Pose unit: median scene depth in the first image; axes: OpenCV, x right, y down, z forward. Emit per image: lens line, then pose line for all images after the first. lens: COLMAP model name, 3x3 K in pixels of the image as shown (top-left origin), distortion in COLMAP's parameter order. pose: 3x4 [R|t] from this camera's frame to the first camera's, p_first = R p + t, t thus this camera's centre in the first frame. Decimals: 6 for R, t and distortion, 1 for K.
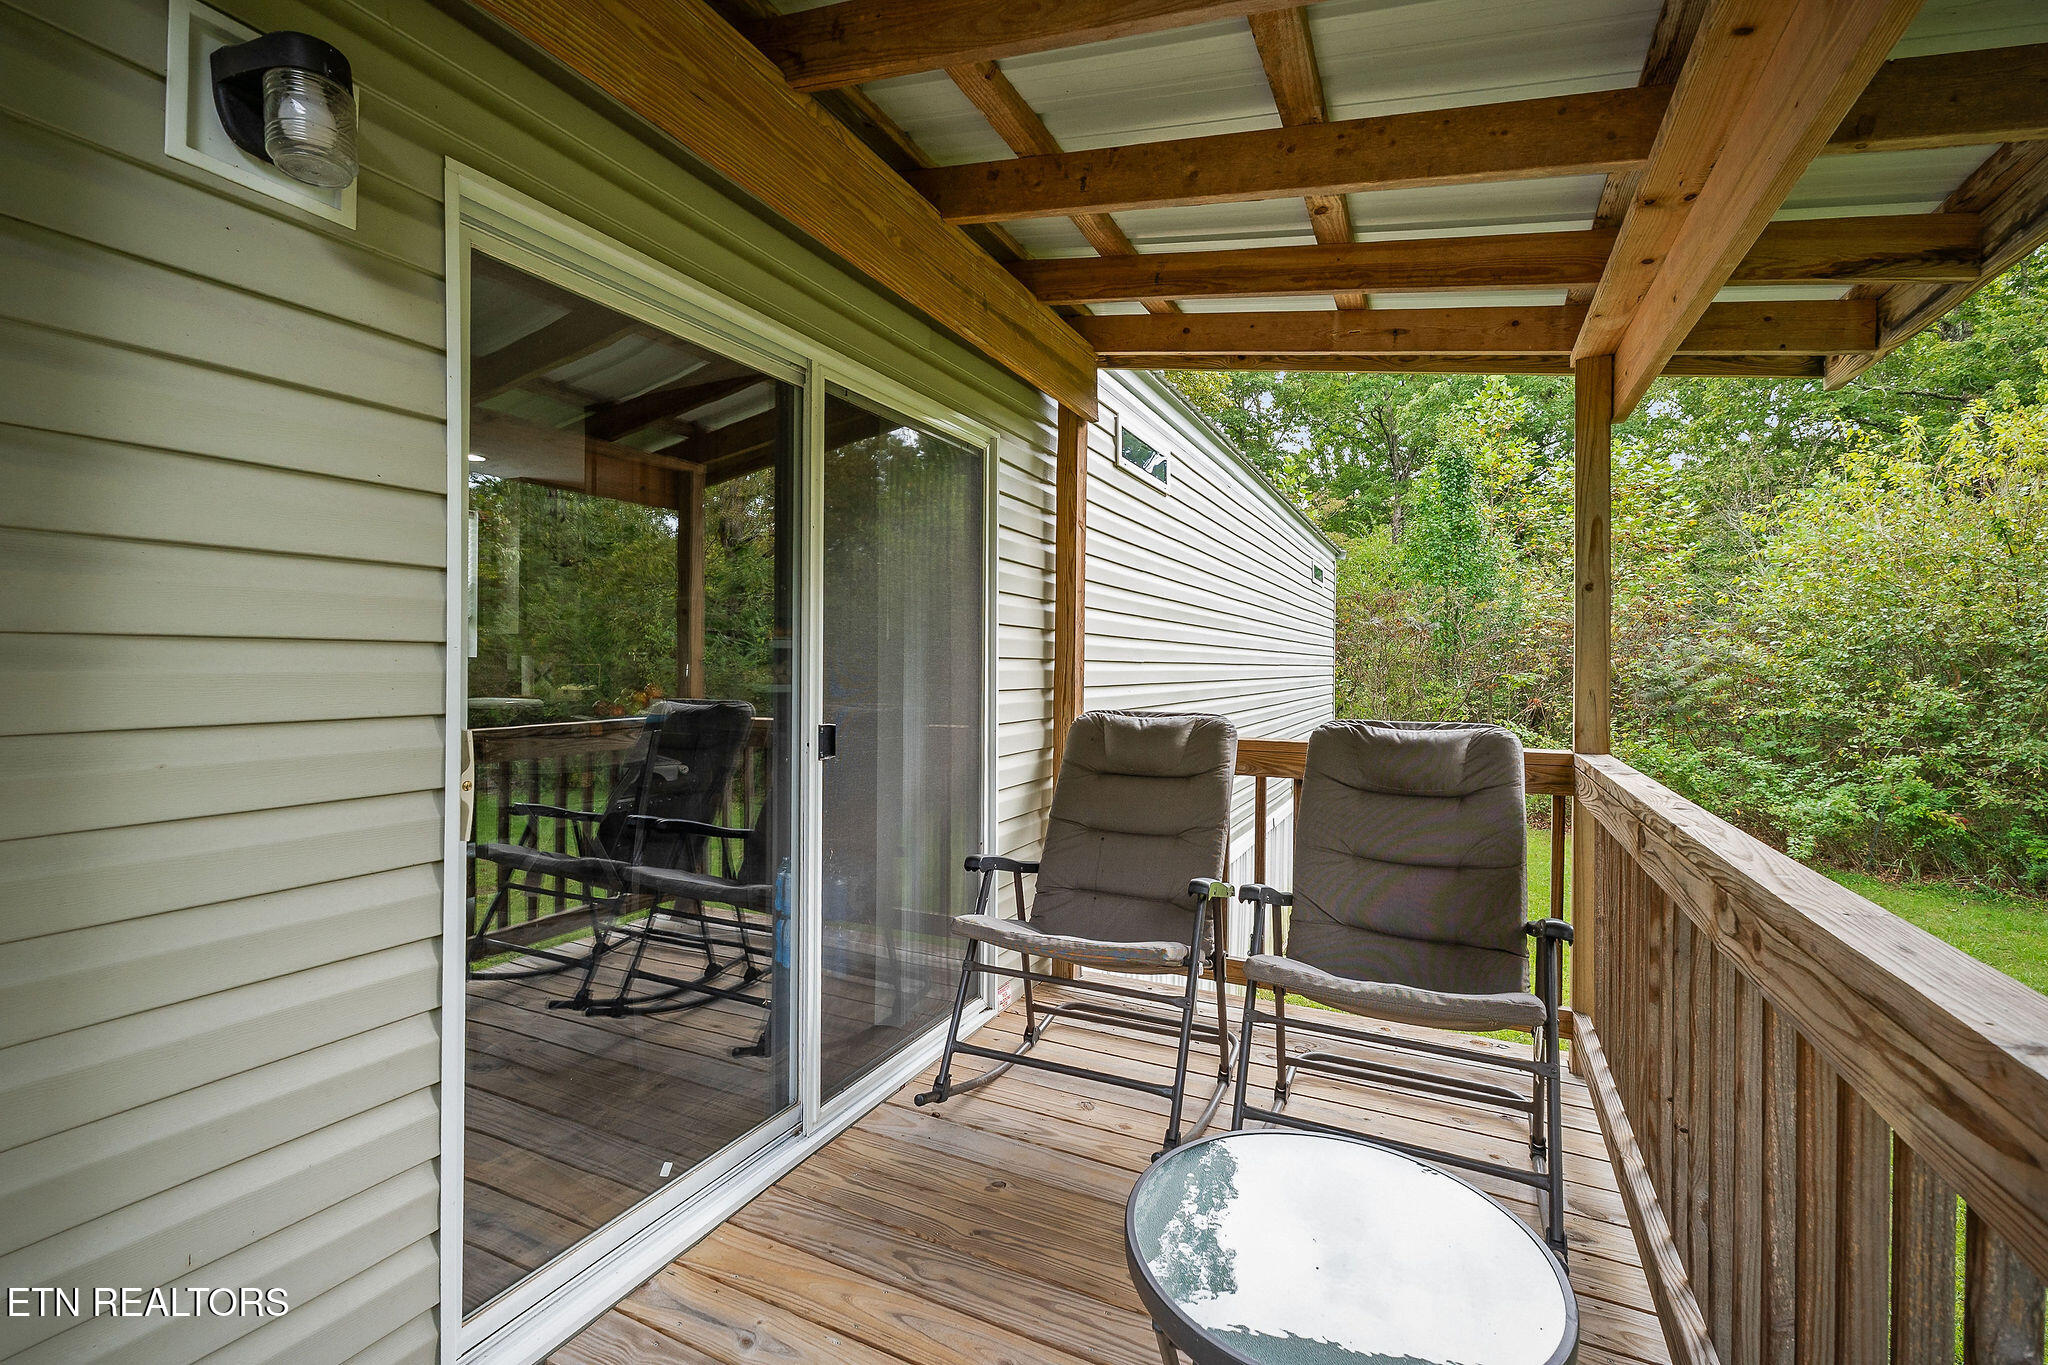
lens RADIAL K [[886.9, 0, 1027.4], [0, 886.9, 673.8], [0, 0, 1]] dist [-0.000066, -0.000027]
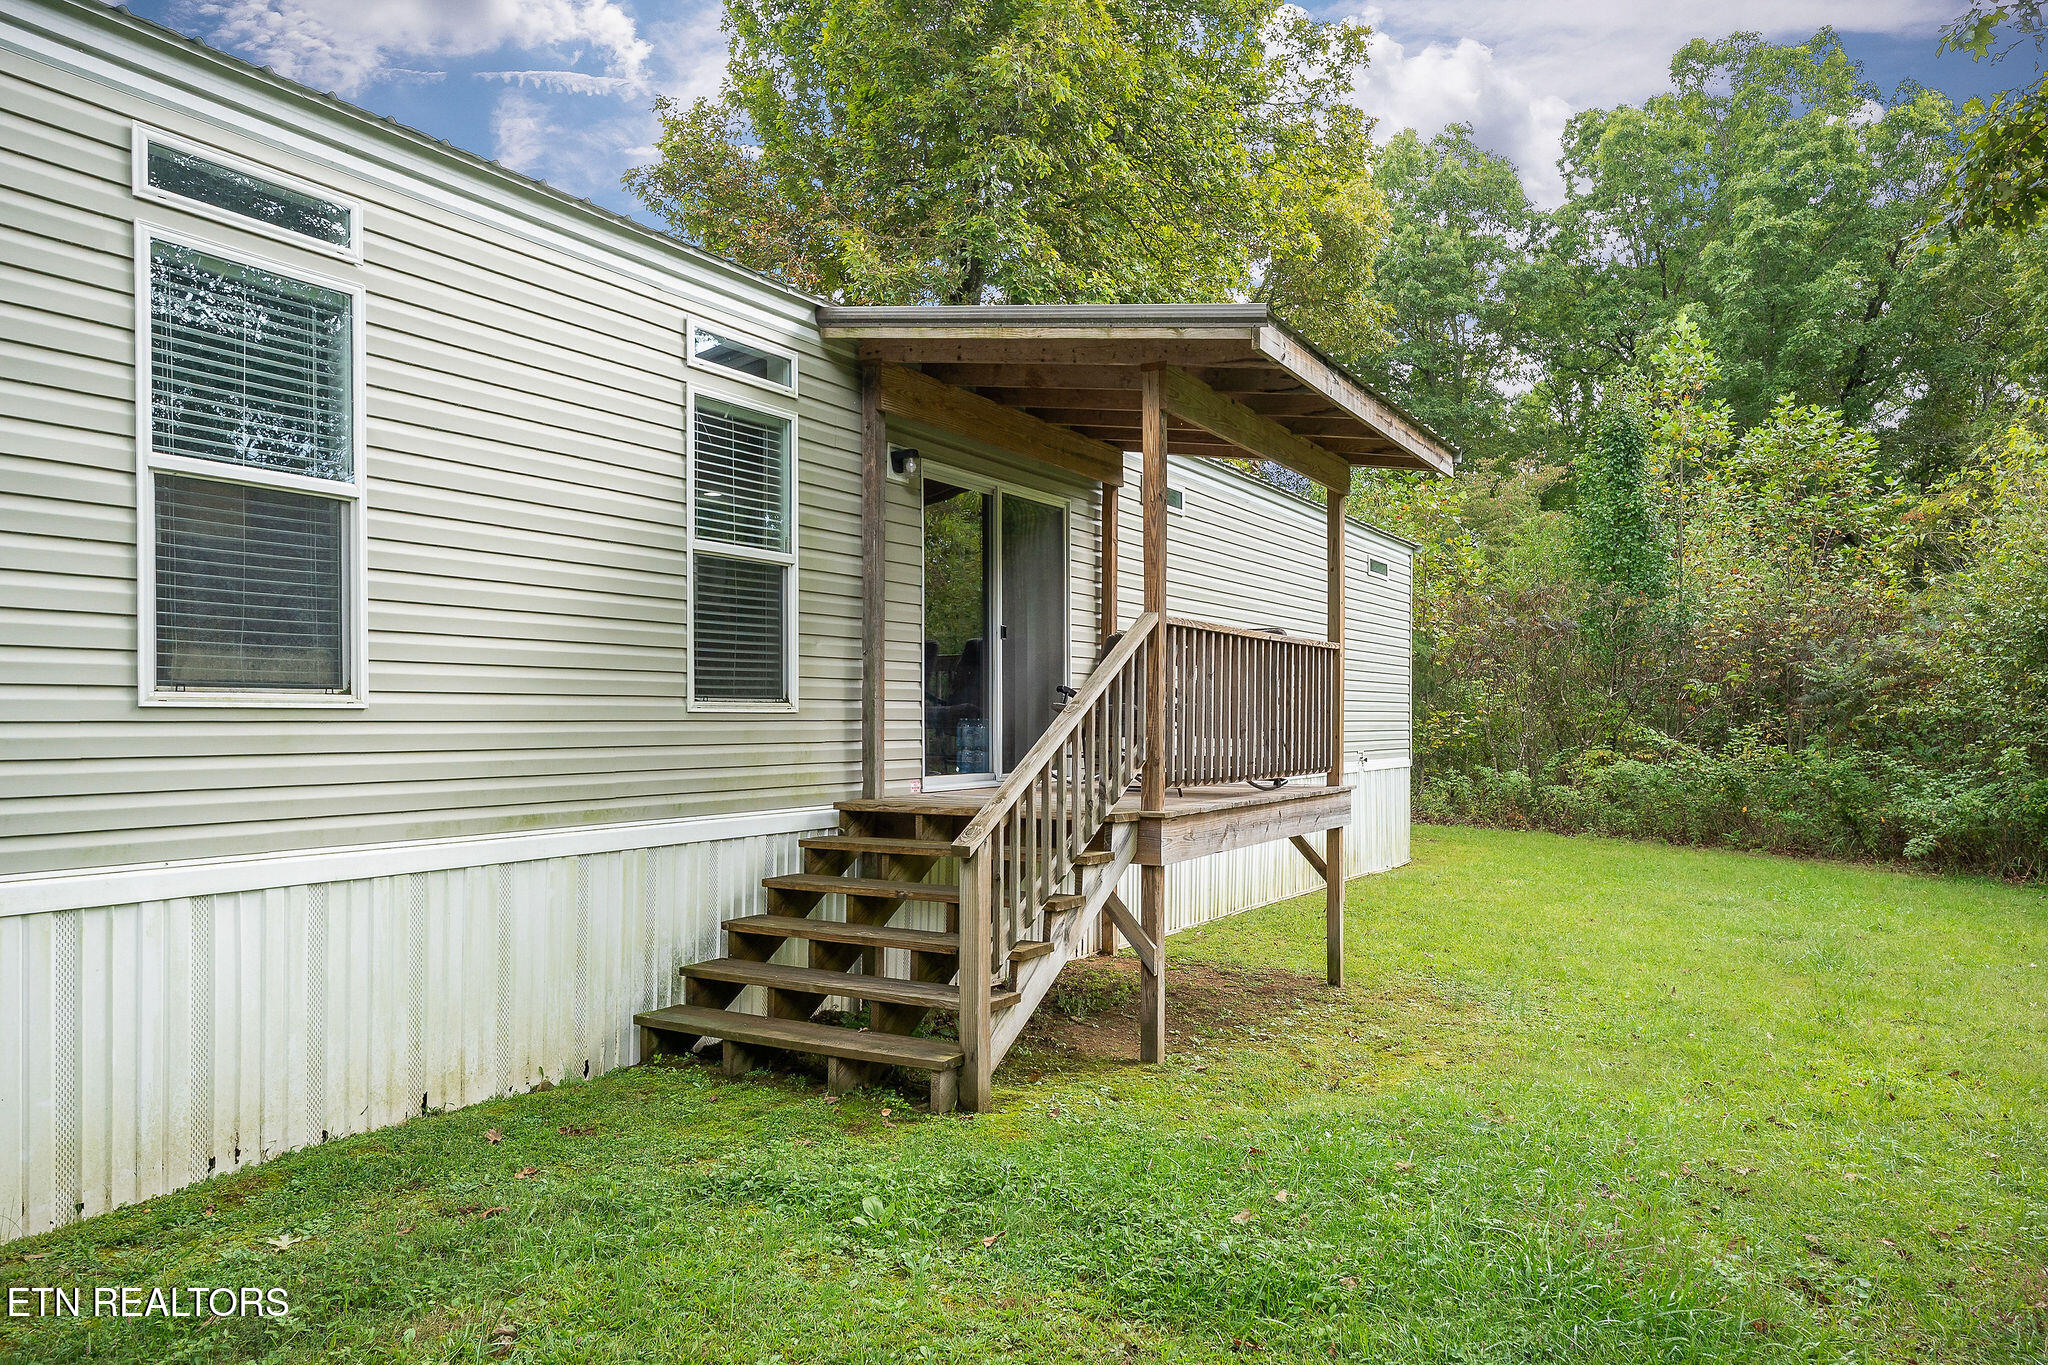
lens RADIAL K [[1369.0, 0, 1024.2], [0, 1369.0, 693.0], [0, 0, 1]] dist [-0.002951, -0.000463]
pose [[0.996838, -0.004958, -0.079305, 0.117733], [0.002825, 0.999632, -0.026987, 0.282349], [0.079410, 0.026678, 0.996485, -2.325696]]
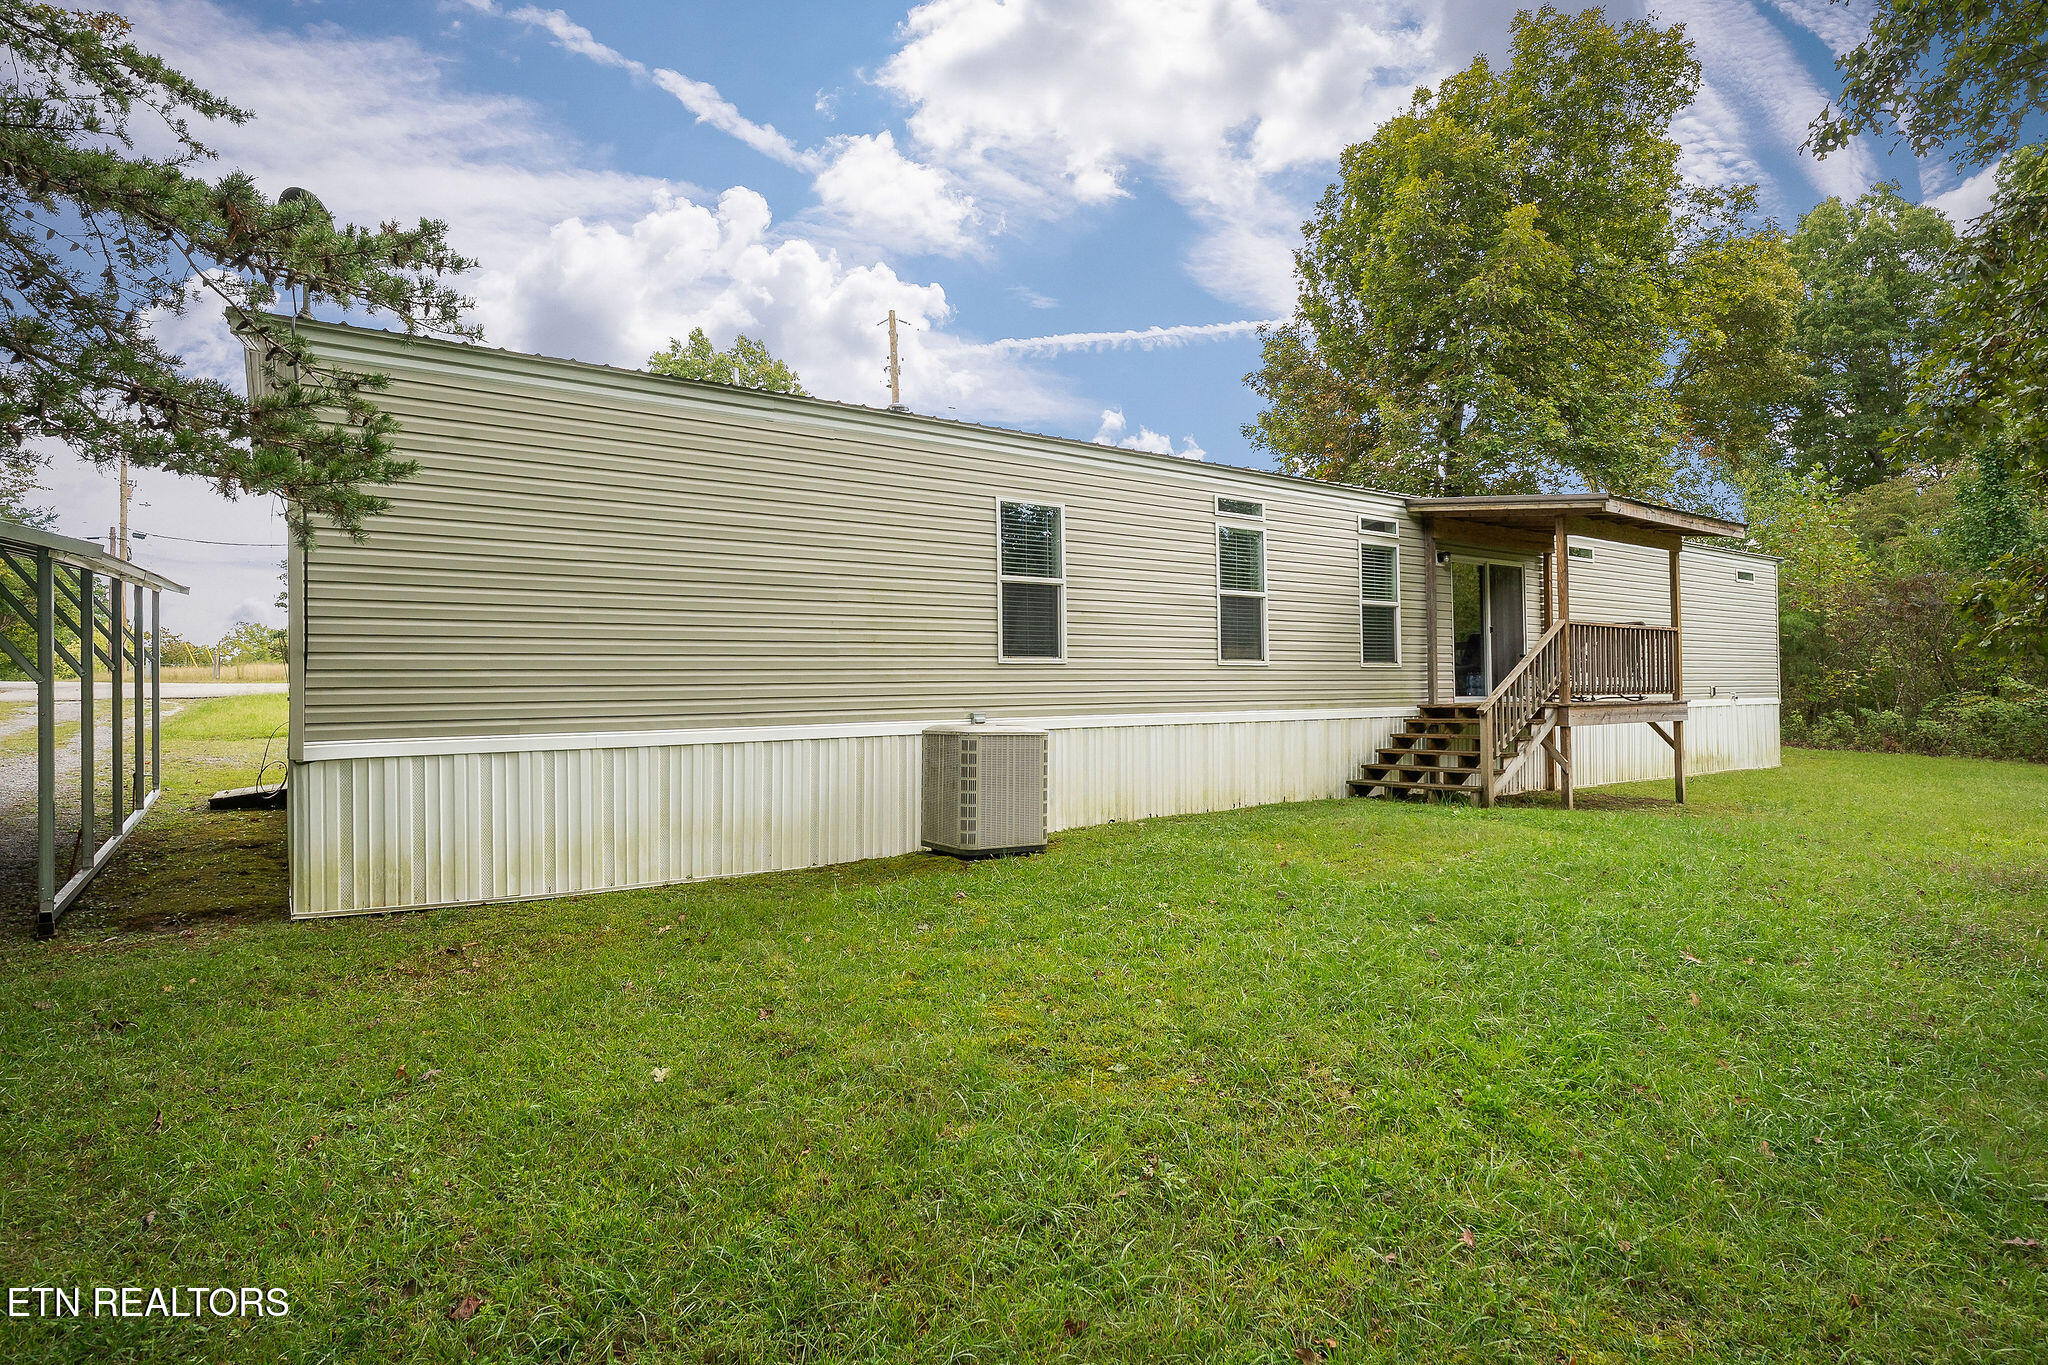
lens RADIAL K [[1005.9, 0, 1031.6], [0, 1005.9, 688.9], [0, 0, 1]] dist [-0.016261, 0.001488]
pose [[0.869903, -0.024378, -0.492620, 0.271218], [0.016095, 0.999649, -0.021048, 0.413331], [0.492960, 0.010381, 0.869990, -4.549470]]
